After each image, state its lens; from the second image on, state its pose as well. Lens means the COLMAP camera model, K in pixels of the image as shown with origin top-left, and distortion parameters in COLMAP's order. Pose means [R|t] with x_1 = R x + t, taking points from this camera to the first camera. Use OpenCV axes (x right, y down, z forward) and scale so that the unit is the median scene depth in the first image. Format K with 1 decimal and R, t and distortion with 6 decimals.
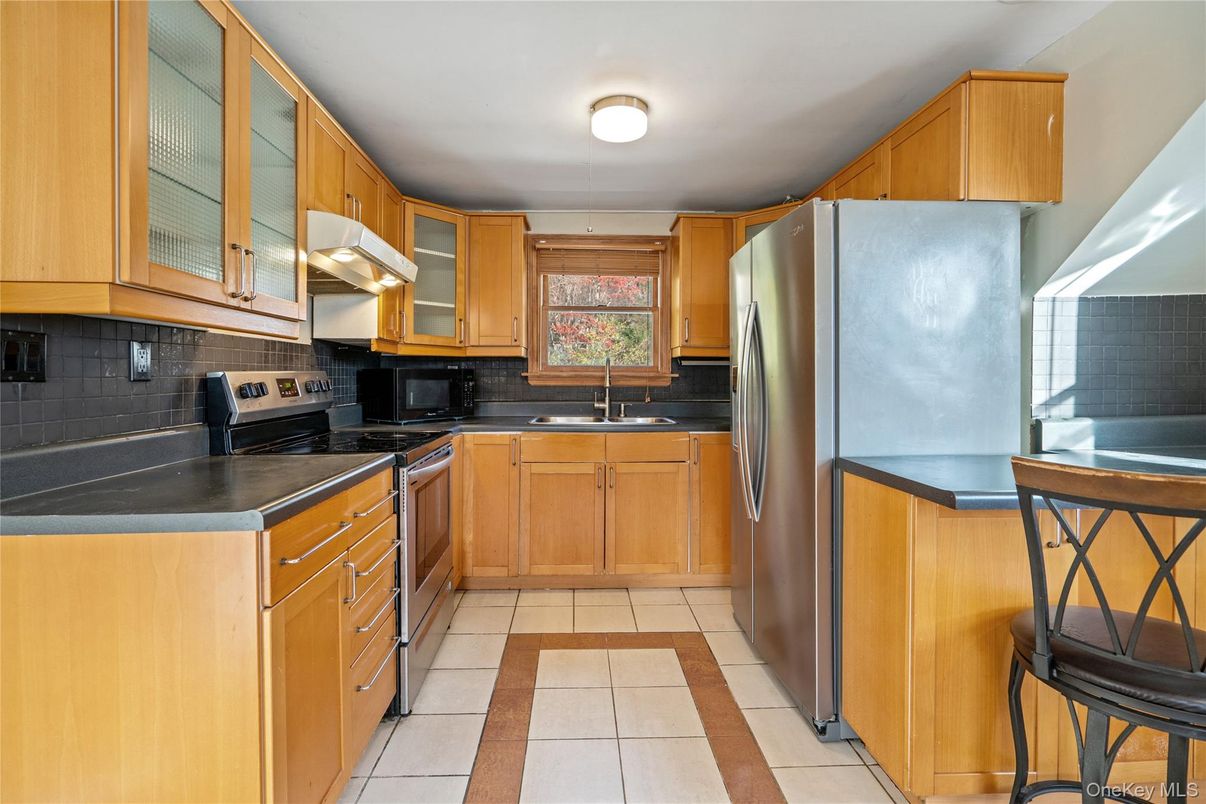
lens RADIAL K [[546.5, 0, 595.1], [0, 546.5, 381.4], [0, 0, 1]] dist [-0.012300, 0.005236]
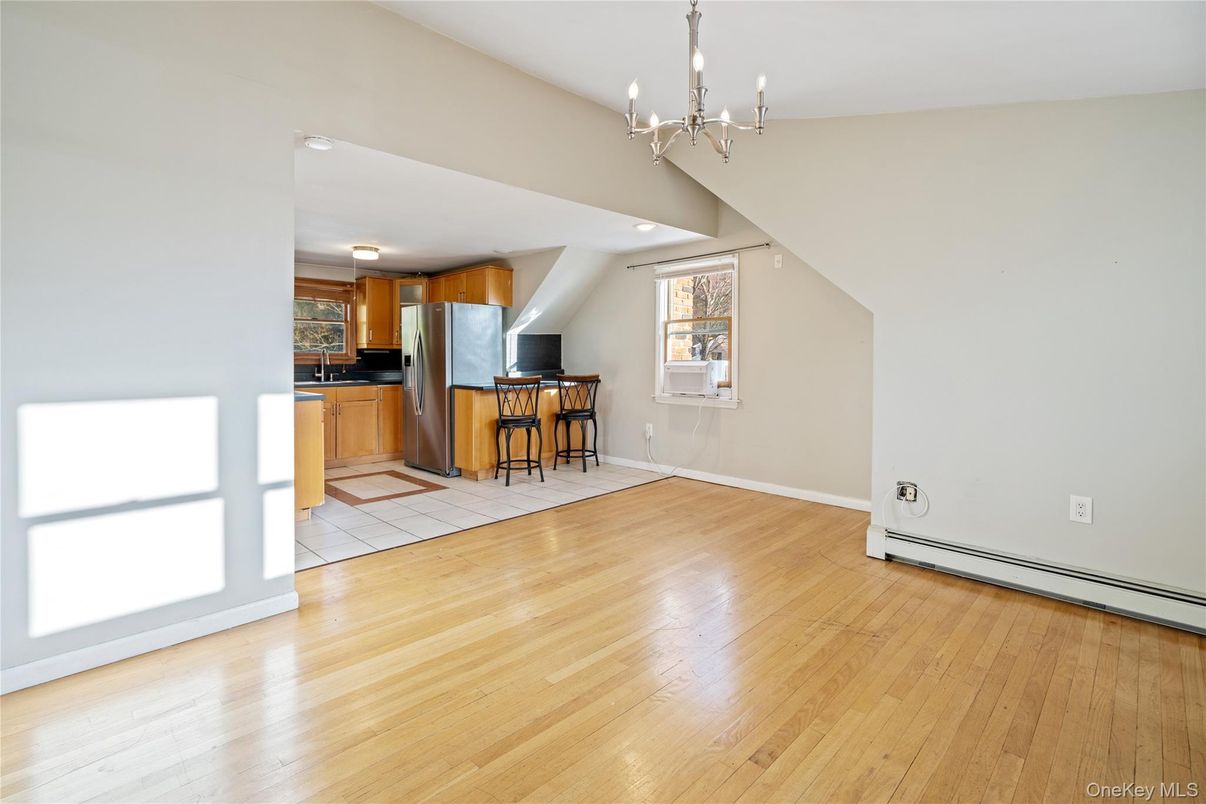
lens RADIAL K [[562.7, 0, 591.9], [0, 562.7, 355.0], [0, 0, 1]] dist [0.008195, 0.001955]
pose [[0.734580, 0.001745, 0.678520, -1.004976], [0.007621, 0.999912, -0.010823, 0.009164], [-0.678479, 0.013121, 0.734502, -1.663106]]
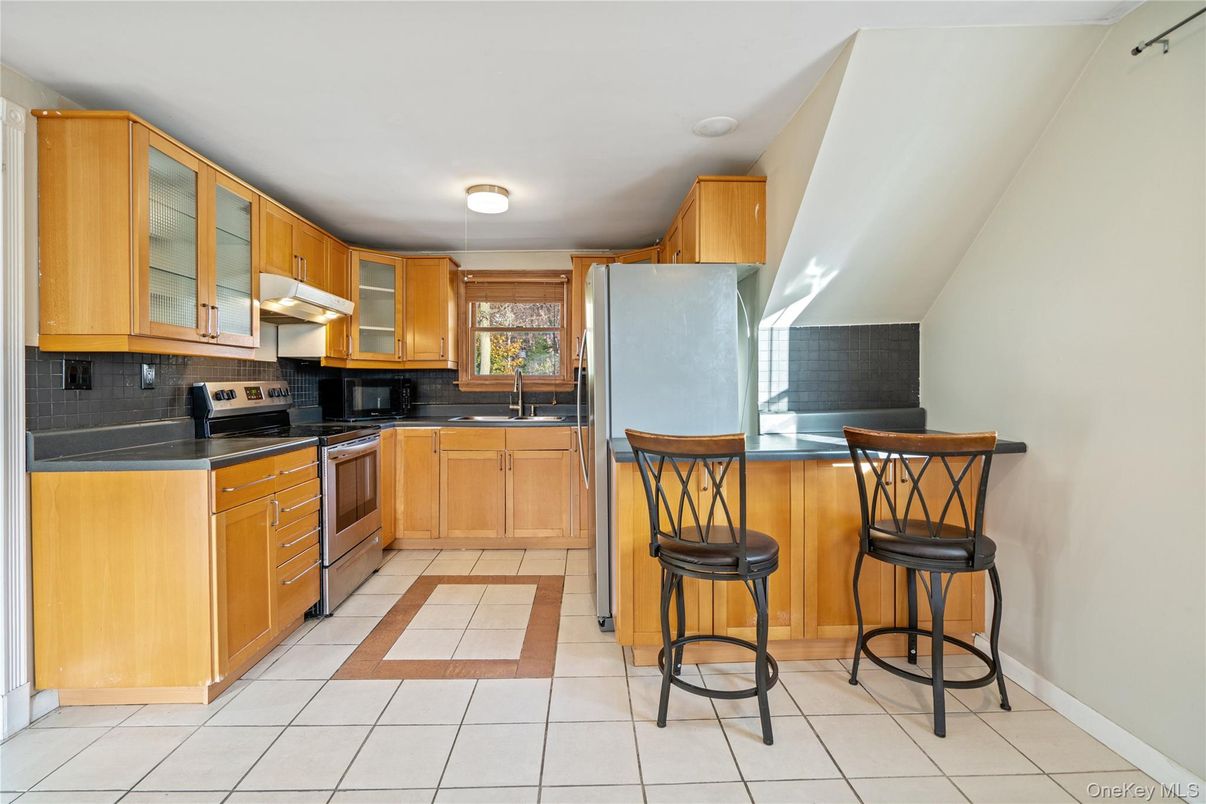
lens RADIAL K [[546.5, 0, 595.9], [0, 546.5, 387.3], [0, 0, 1]] dist [-0.012300, 0.005236]
pose [[0.999749, -0.004939, -0.021838, 0.381694], [0.004910, 0.999987, -0.001393, 0.002501], [0.021845, 0.001285, 0.999761, -0.420658]]
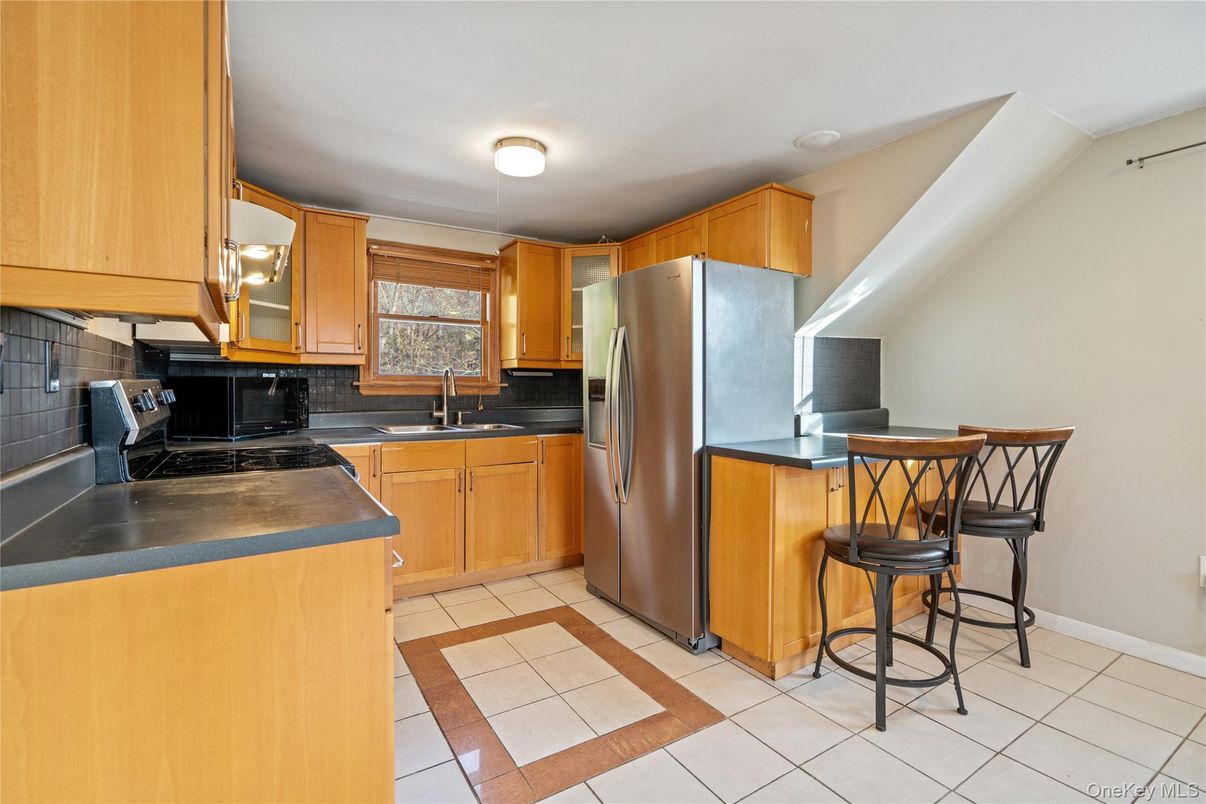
lens RADIAL K [[546.5, 0, 590.1], [0, 546.5, 389.8], [0, 0, 1]] dist [-0.012300, 0.005236]
pose [[0.870186, -0.001932, 0.492720, -0.423089], [0.002137, 0.999998, 0.000146, -0.002032], [-0.492719, 0.000926, 0.870188, -0.052281]]
